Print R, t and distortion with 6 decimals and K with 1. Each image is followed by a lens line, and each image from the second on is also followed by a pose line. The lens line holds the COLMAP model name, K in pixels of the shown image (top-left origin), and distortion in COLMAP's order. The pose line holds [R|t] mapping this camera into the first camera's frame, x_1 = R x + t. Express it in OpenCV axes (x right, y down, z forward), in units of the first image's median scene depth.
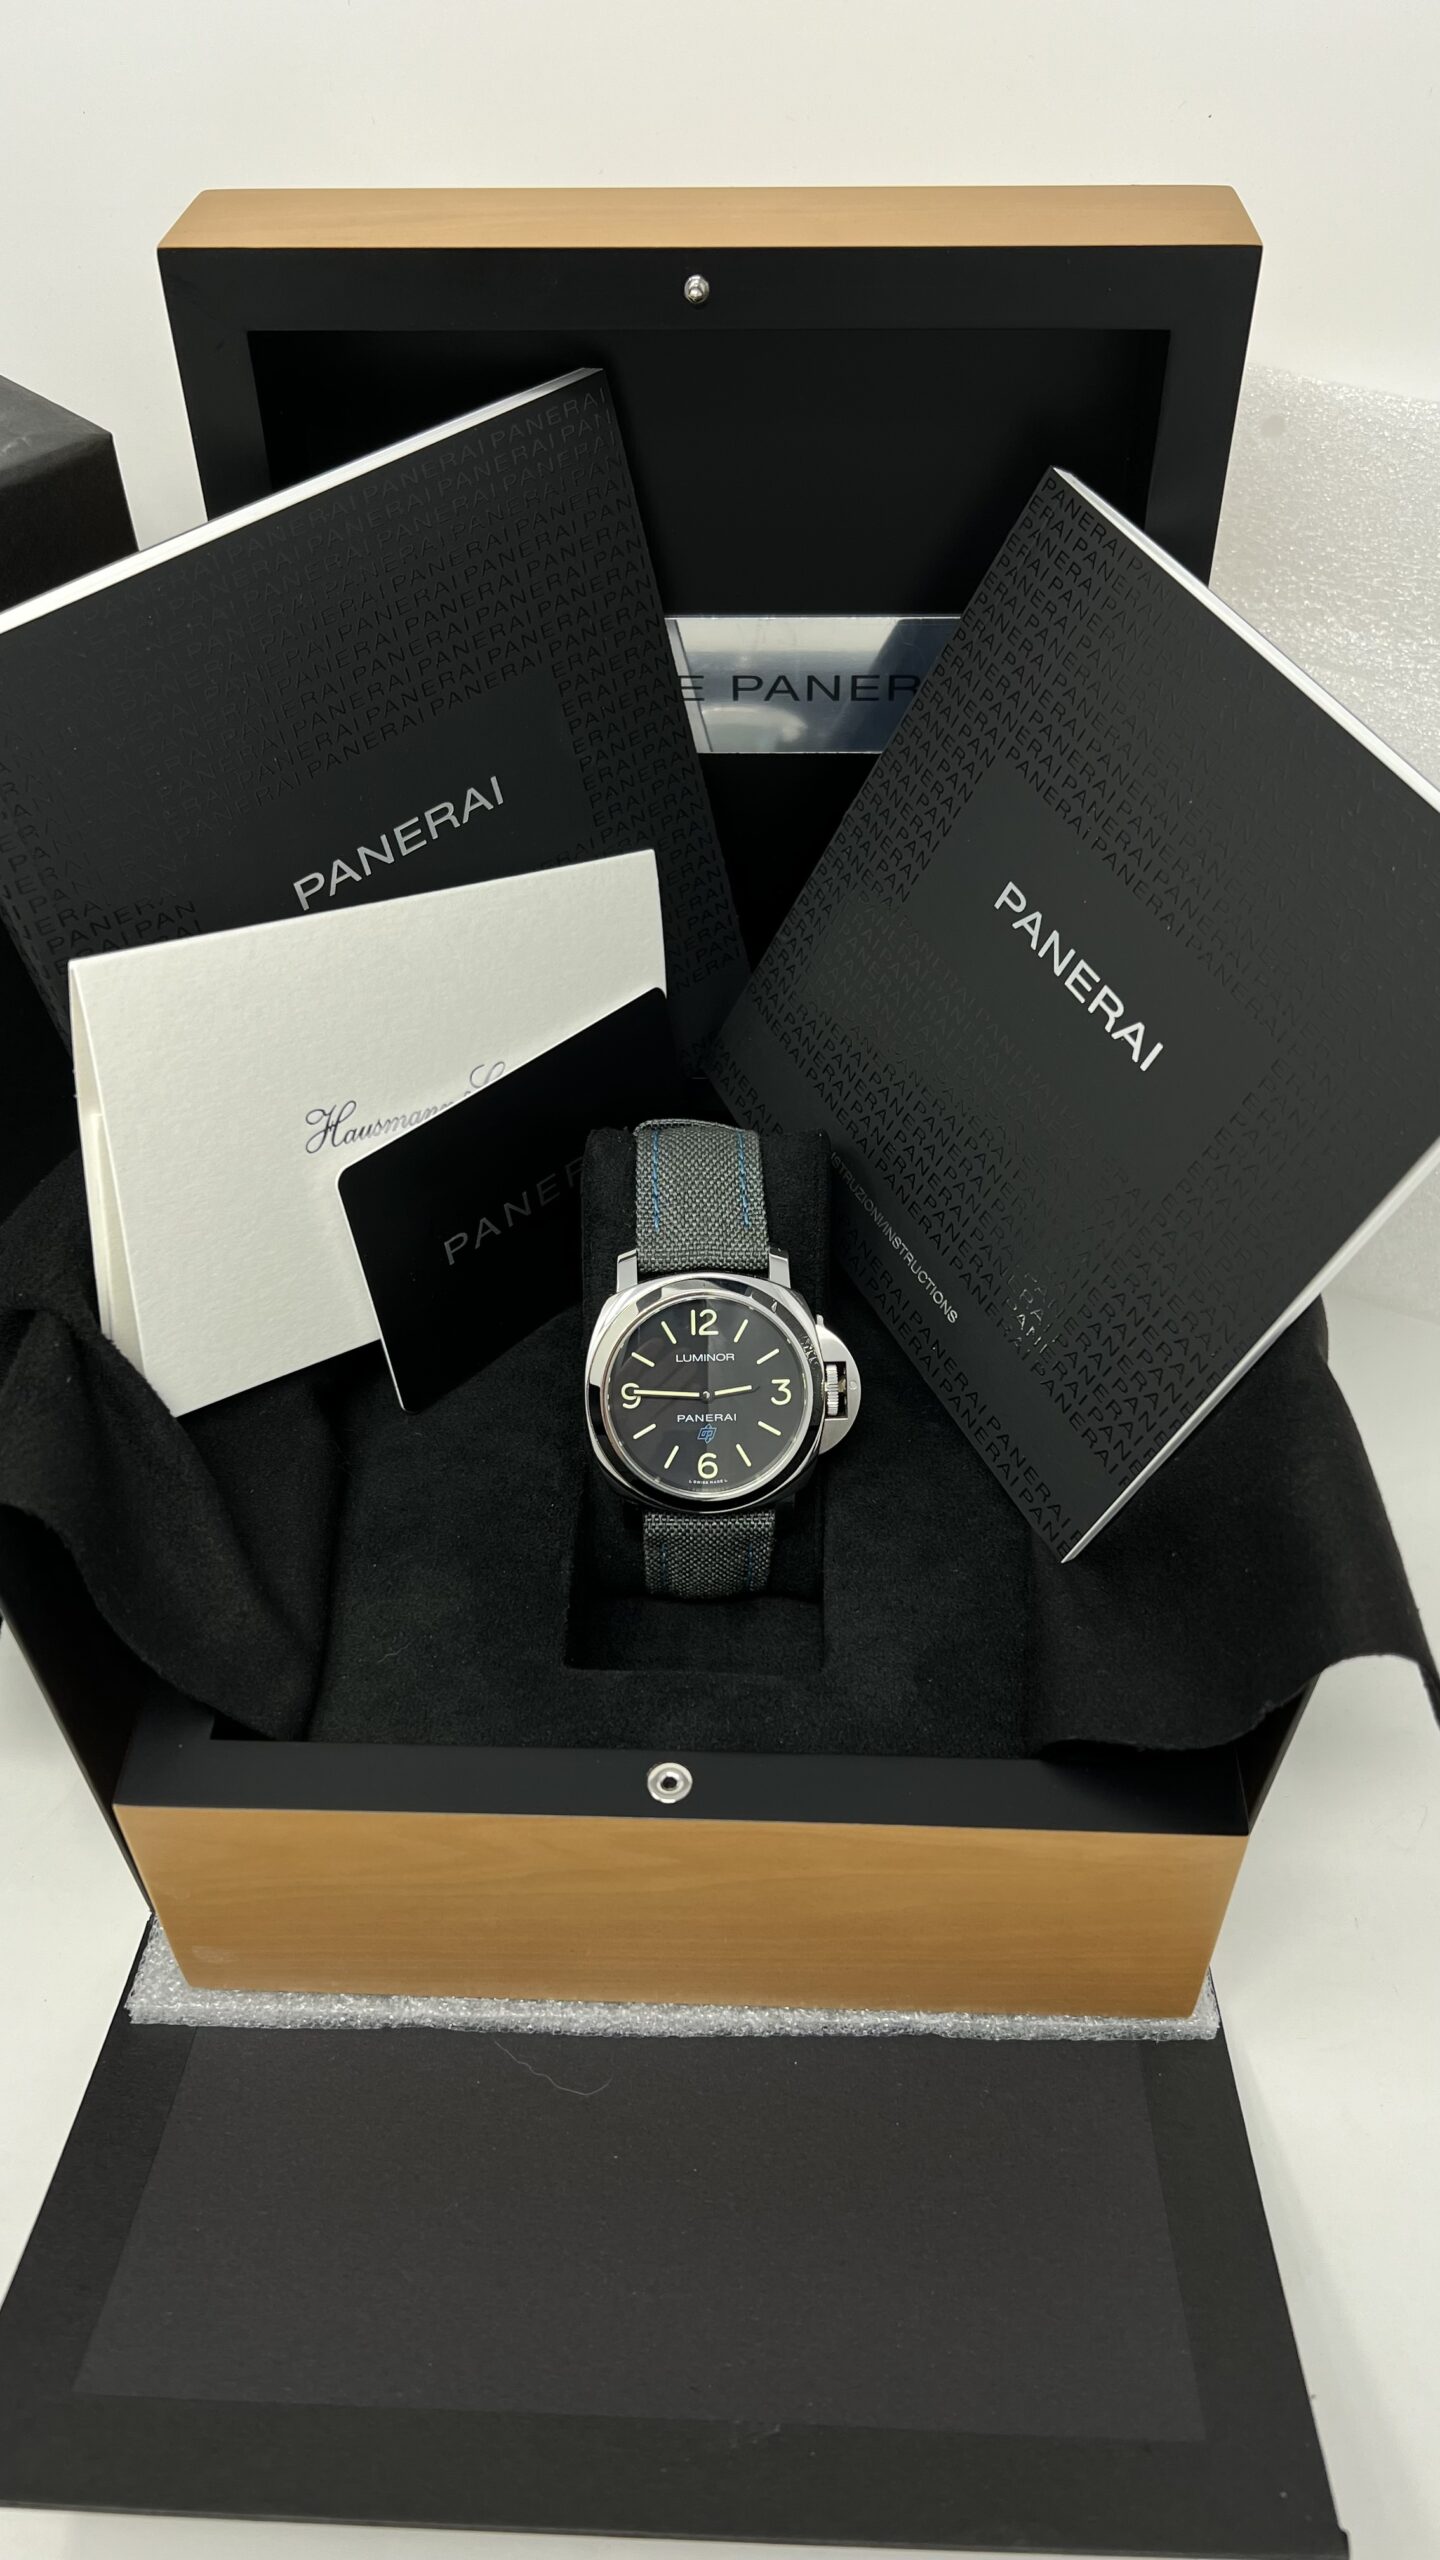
lens RADIAL K [[1928.2, 0, 704.7], [0, 1928.2, 1264.1], [0, 0, 1]] dist [-0.002881, -0.011183]
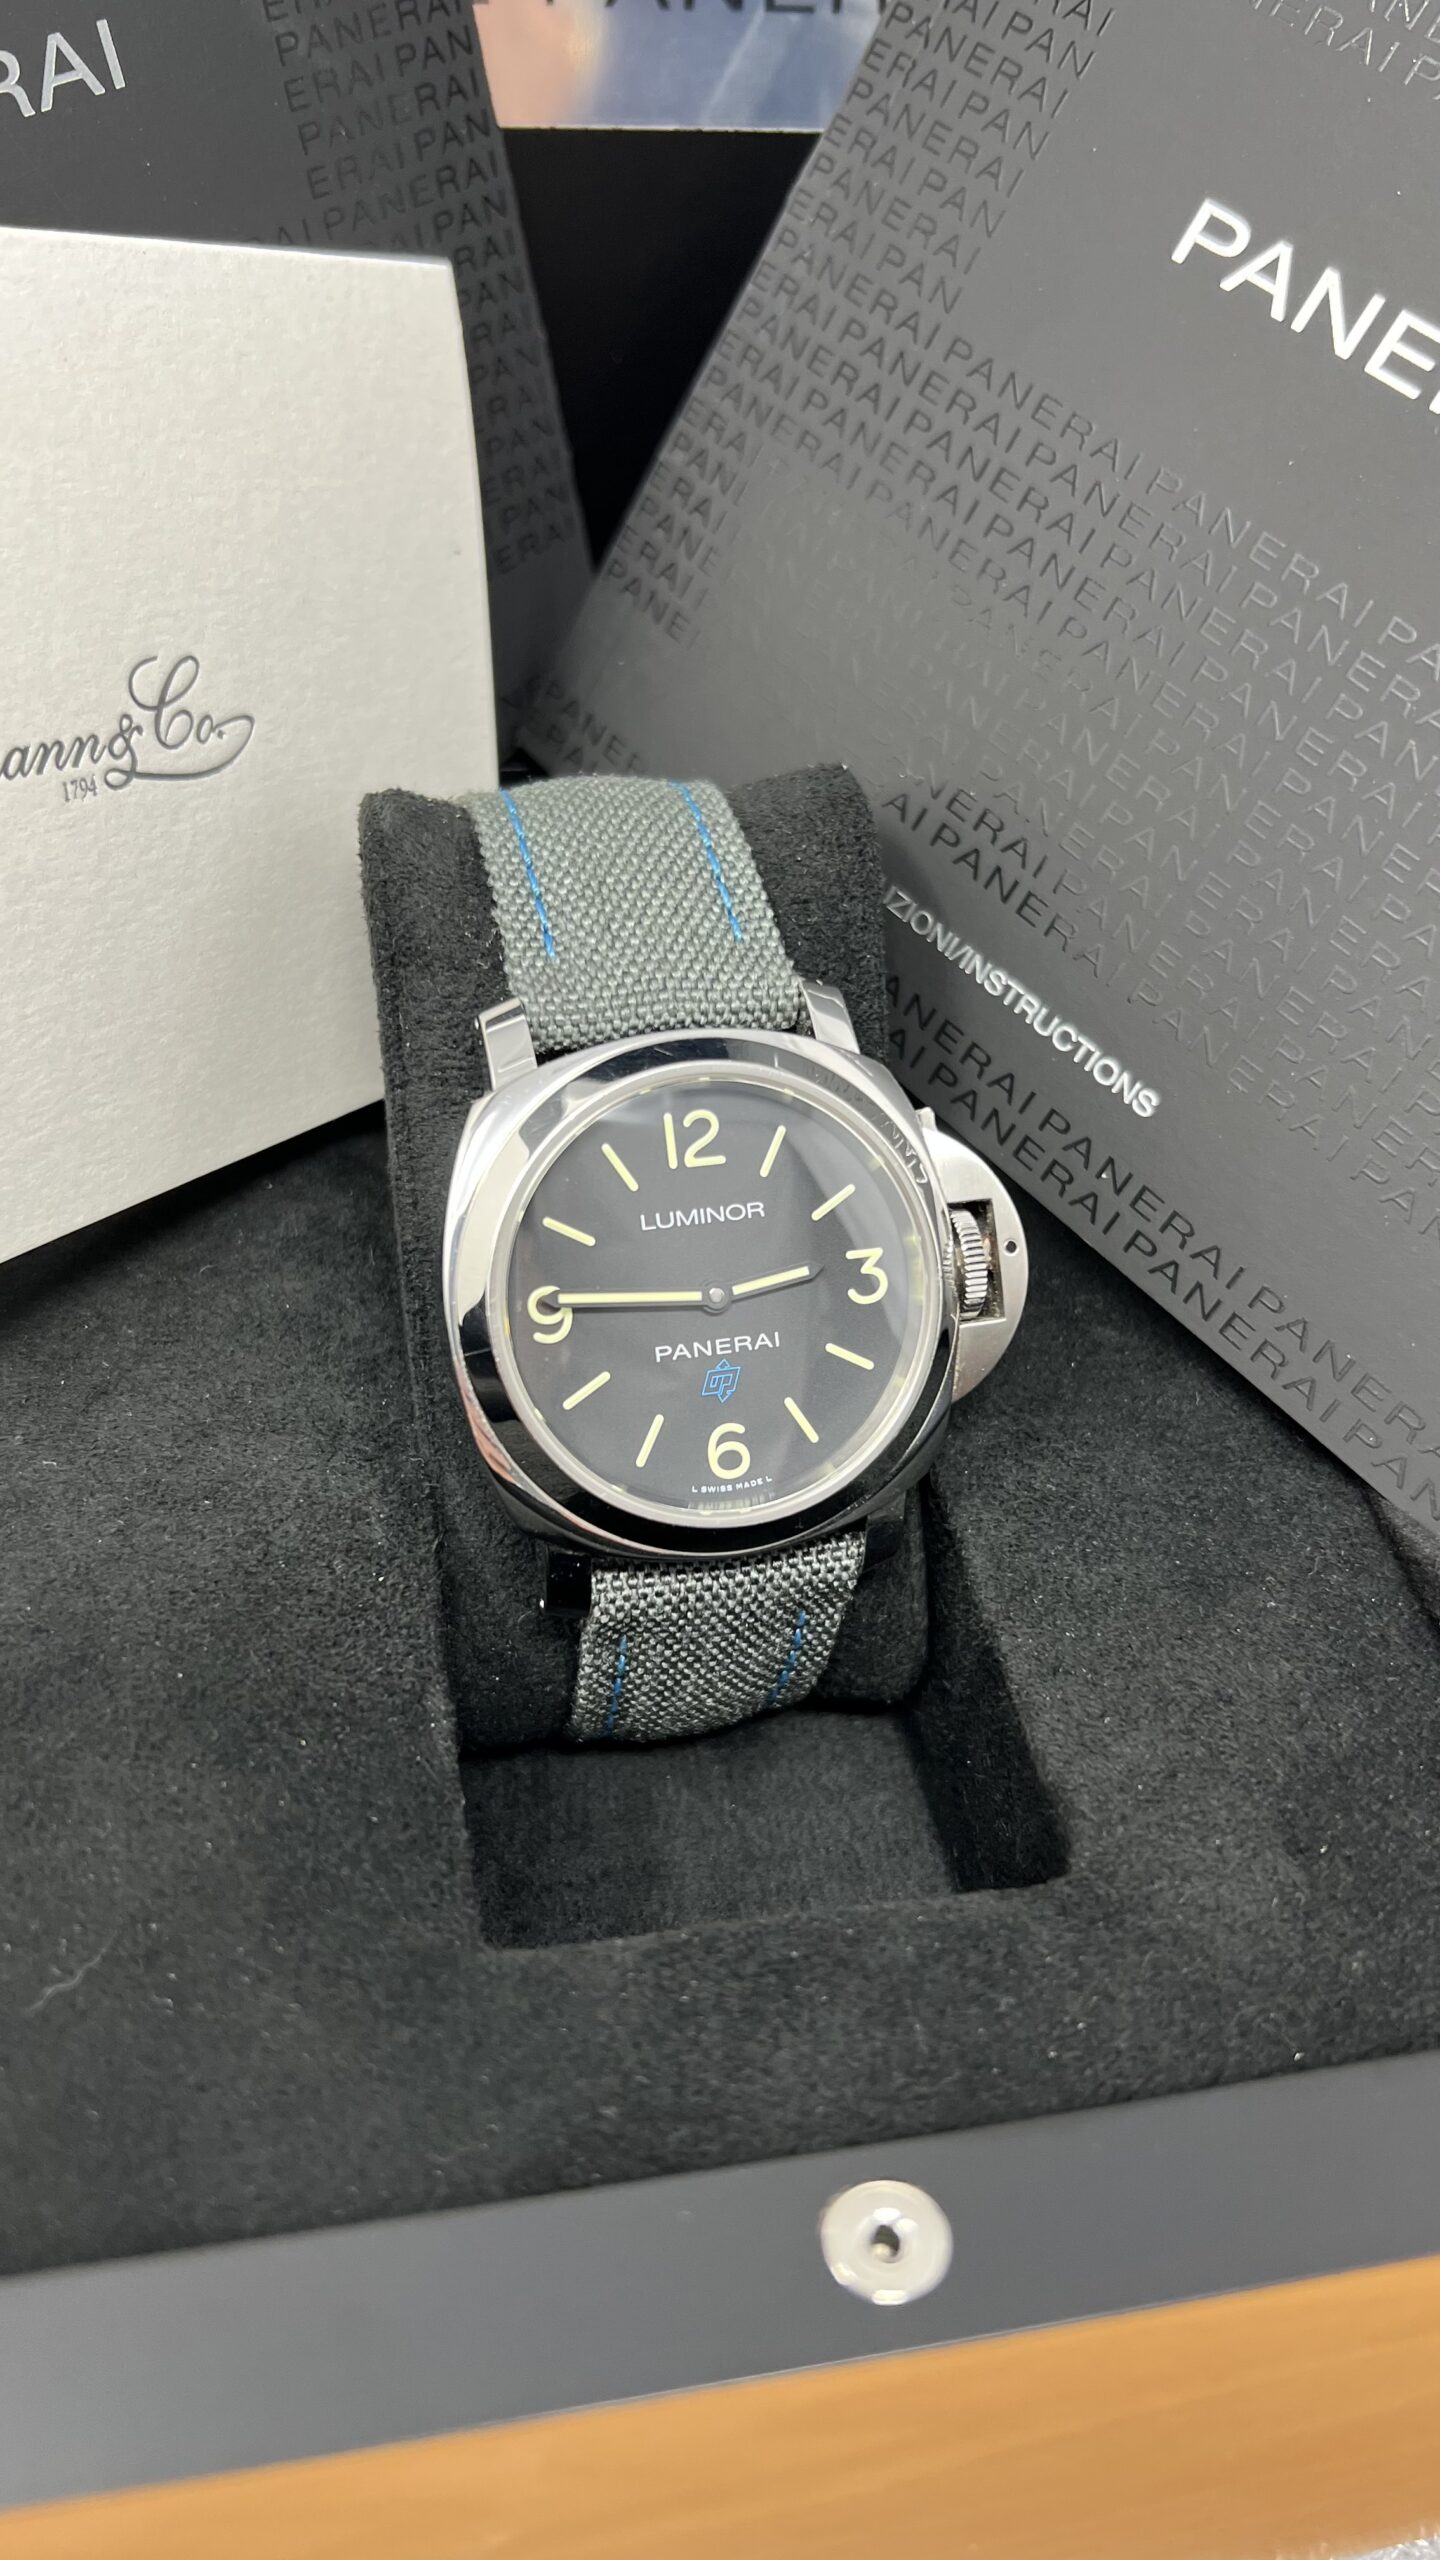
lens RADIAL K [[1928.2, 0, 641.3], [0, 1928.2, 1267.5], [0, 0, 1]] dist [-0.002881, -0.011183]
pose [[0.974611, -0.091782, 0.204230, -0.108549], [0.100763, 0.994329, -0.033997, 0.075924], [-0.199952, 0.053713, 0.978332, 0.558890]]
